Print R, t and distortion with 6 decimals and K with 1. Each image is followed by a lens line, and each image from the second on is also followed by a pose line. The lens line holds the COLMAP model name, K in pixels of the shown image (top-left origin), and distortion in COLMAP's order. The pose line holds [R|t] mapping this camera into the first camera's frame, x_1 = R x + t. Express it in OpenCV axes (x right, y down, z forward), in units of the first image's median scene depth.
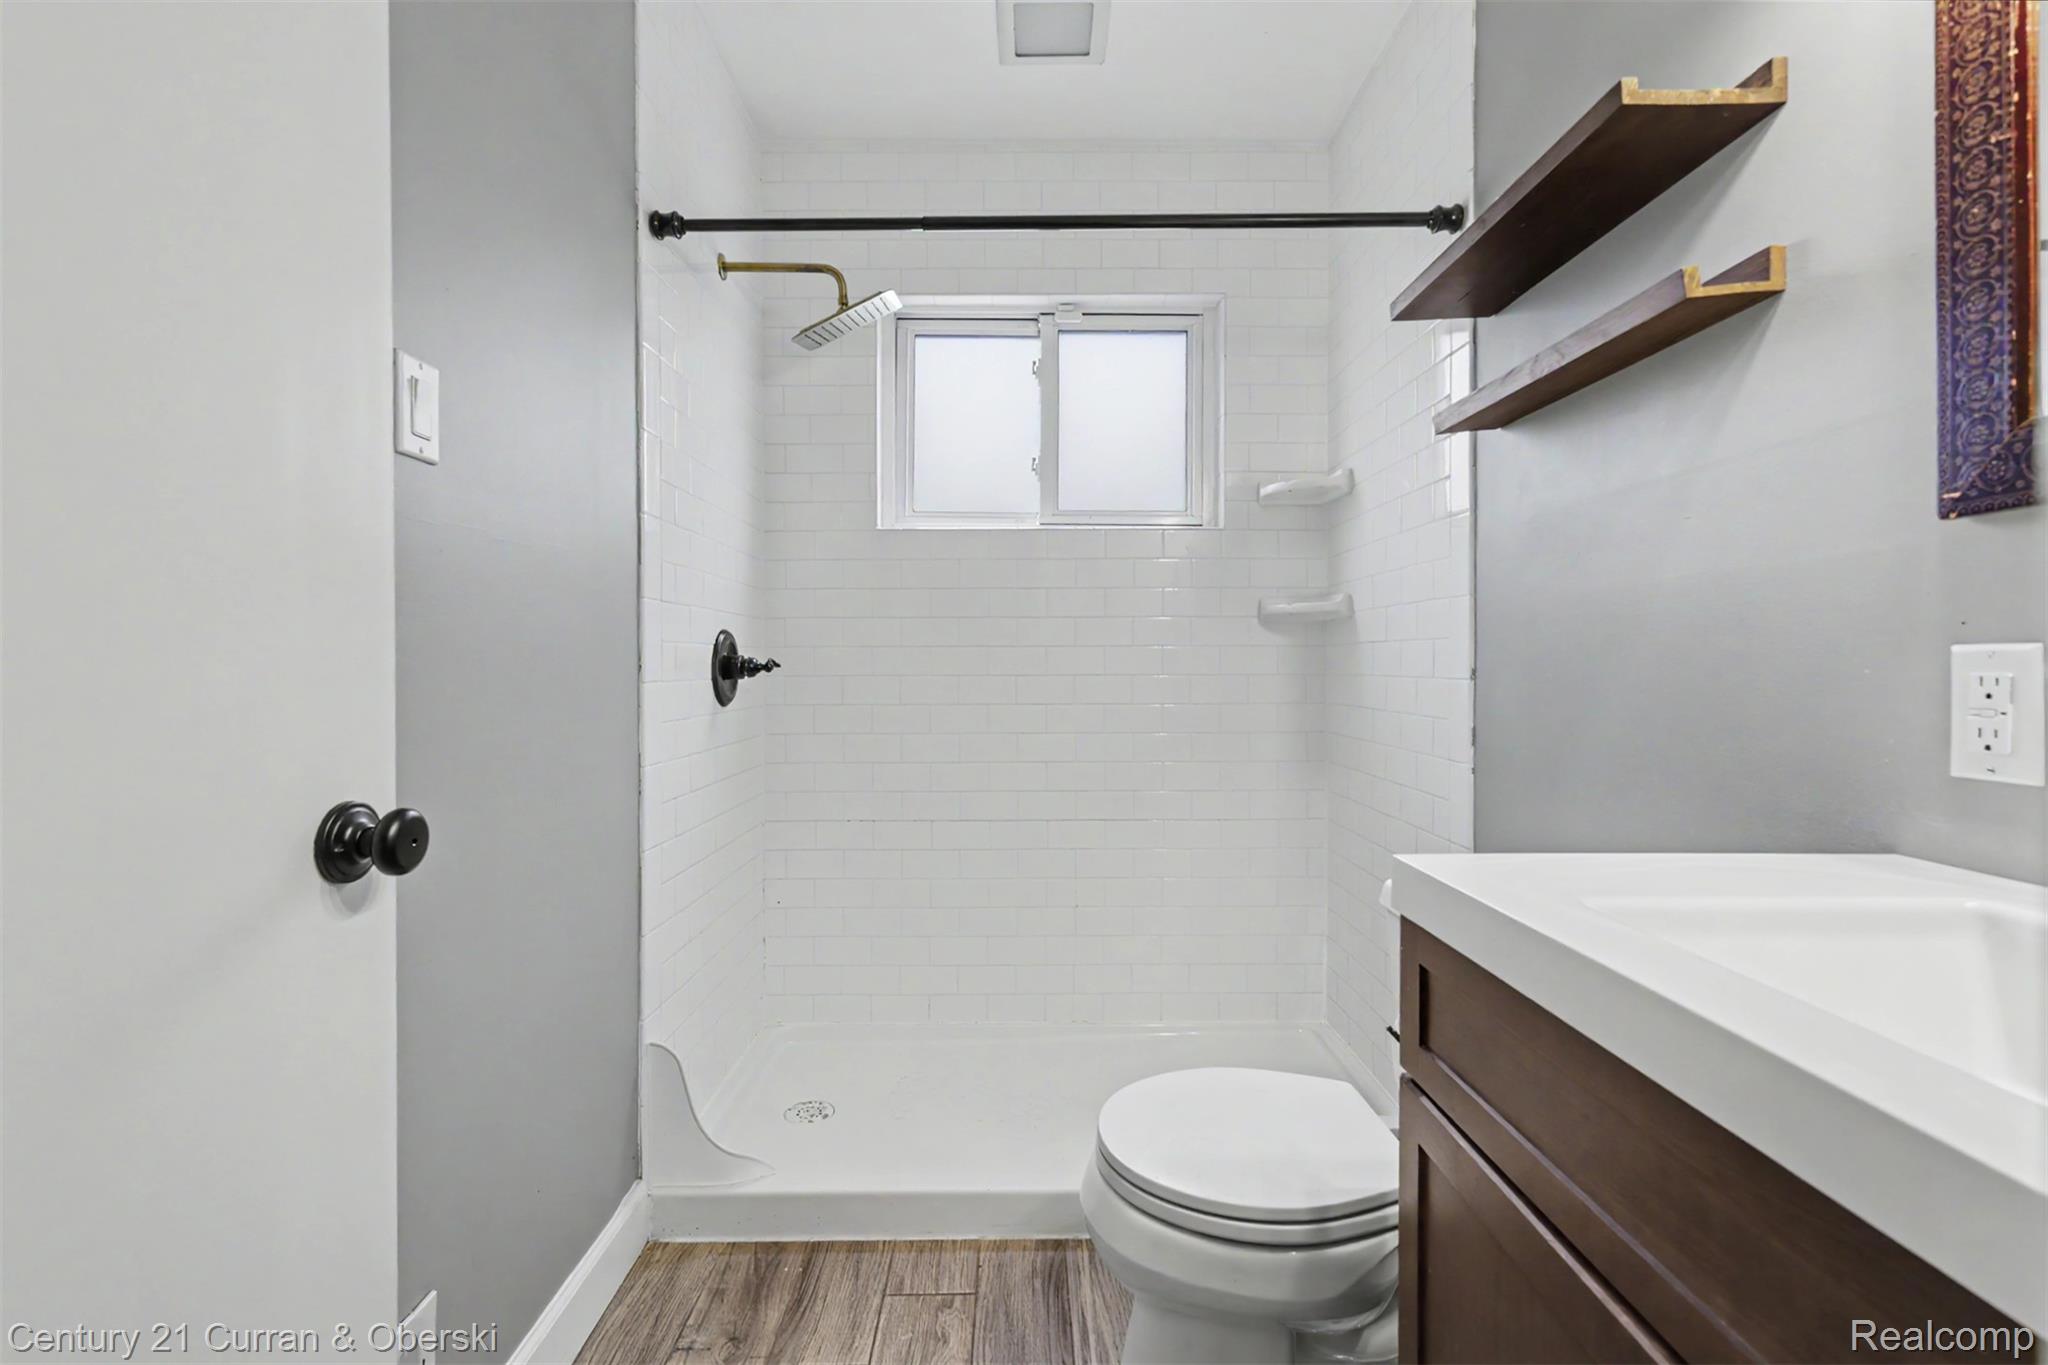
lens RADIAL K [[899.2, 0, 1031.5], [0, 899.2, 684.3], [0, 0, 1]] dist [0.000380, 0.000312]
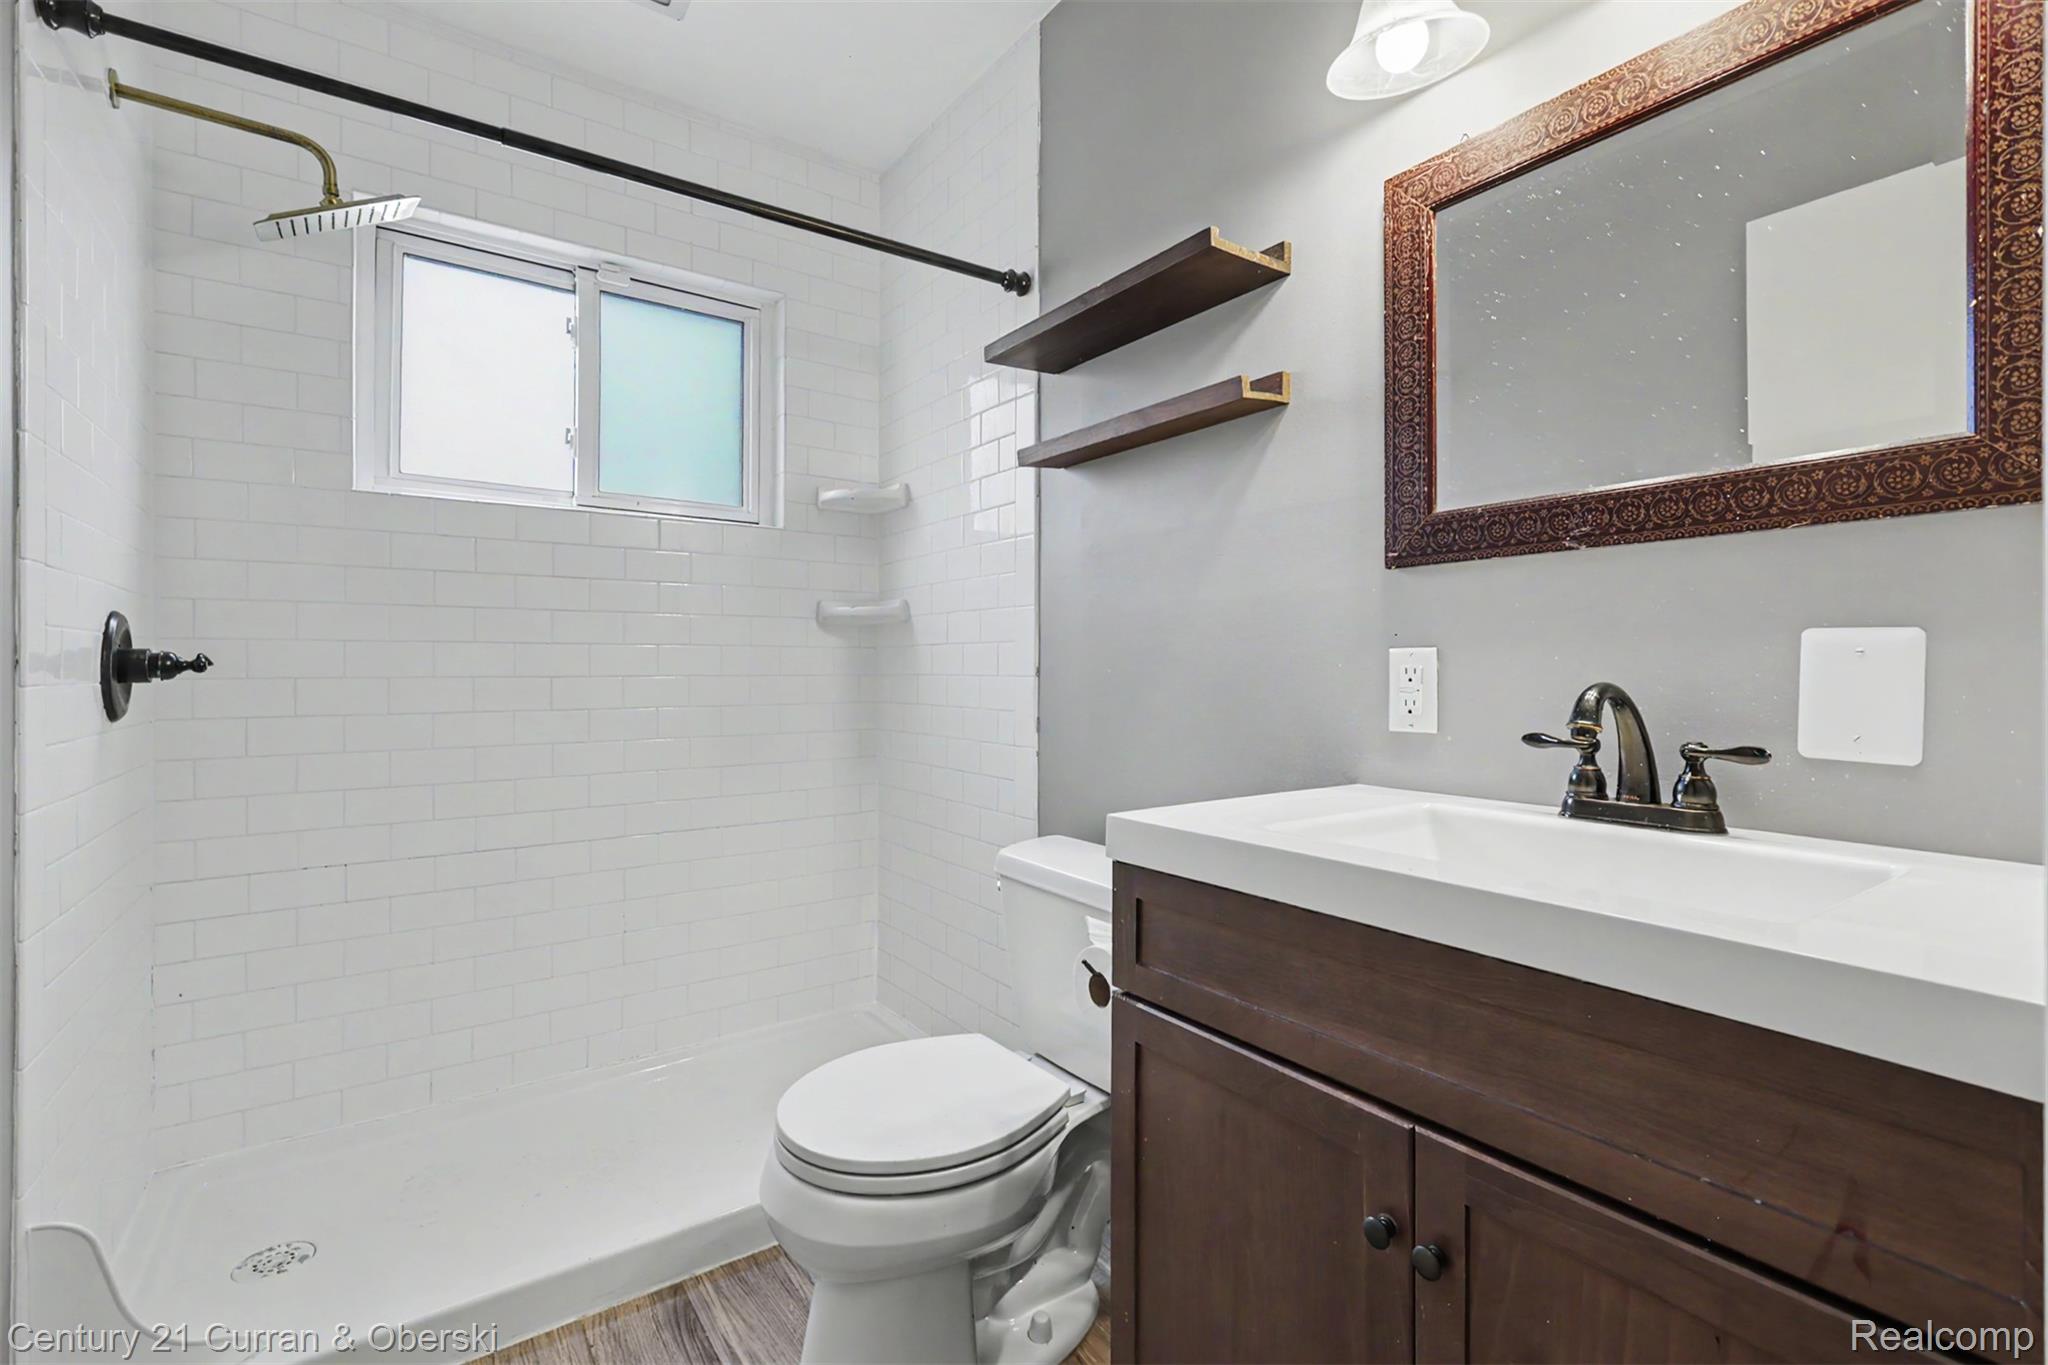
lens RADIAL K [[913.3, 0, 1026.4], [0, 913.3, 688.8], [0, 0, 1]] dist [0.000466, 0.003893]
pose [[0.822651, -0.011737, 0.568425, -0.210563], [0.012281, 0.999920, 0.002873, 0.007370], [-0.568413, 0.004618, 0.822730, 0.019220]]
